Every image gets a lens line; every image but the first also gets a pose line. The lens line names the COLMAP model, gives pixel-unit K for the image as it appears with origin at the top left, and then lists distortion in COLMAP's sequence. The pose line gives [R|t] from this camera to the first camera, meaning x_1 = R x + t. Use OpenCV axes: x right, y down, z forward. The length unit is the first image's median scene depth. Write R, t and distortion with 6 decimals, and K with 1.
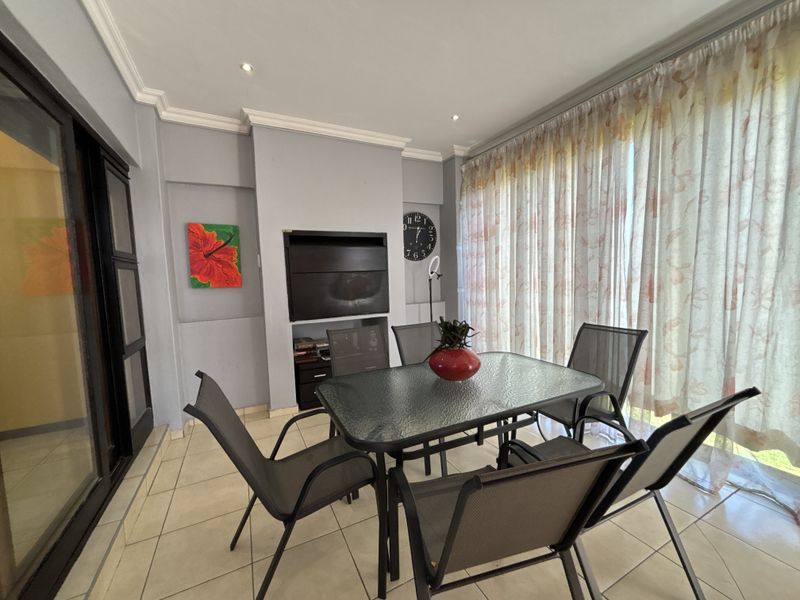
lens RADIAL K [[322.9, 0, 400.0], [0, 322.9, 300.0], [0, 0, 1]] dist [0.000396, -0.000044]
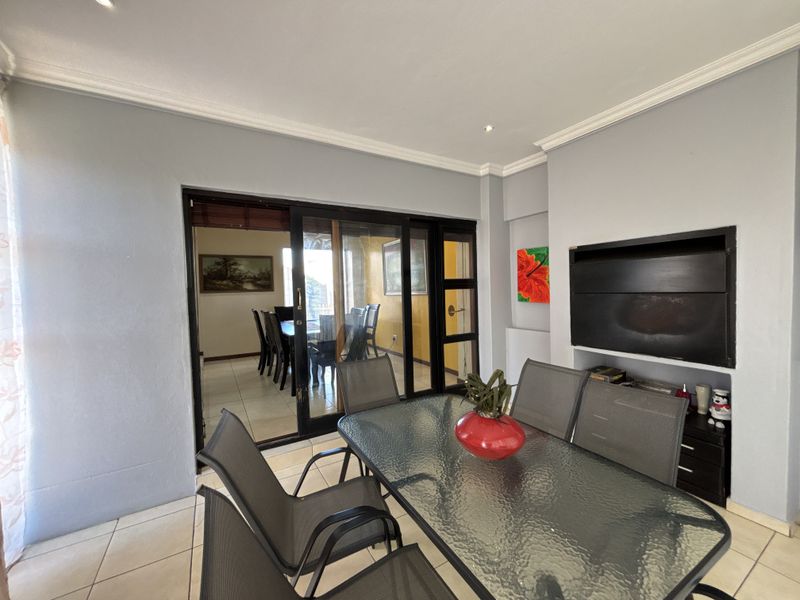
lens RADIAL K [[322.9, 0, 400.0], [0, 322.9, 300.0], [0, 0, 1]] dist [0.000396, -0.000044]
pose [[0.065604, 0.066941, -0.995598, 0.556680], [-0.058027, 0.996315, 0.063166, -0.092898], [0.996157, 0.053628, 0.069247, 0.444757]]
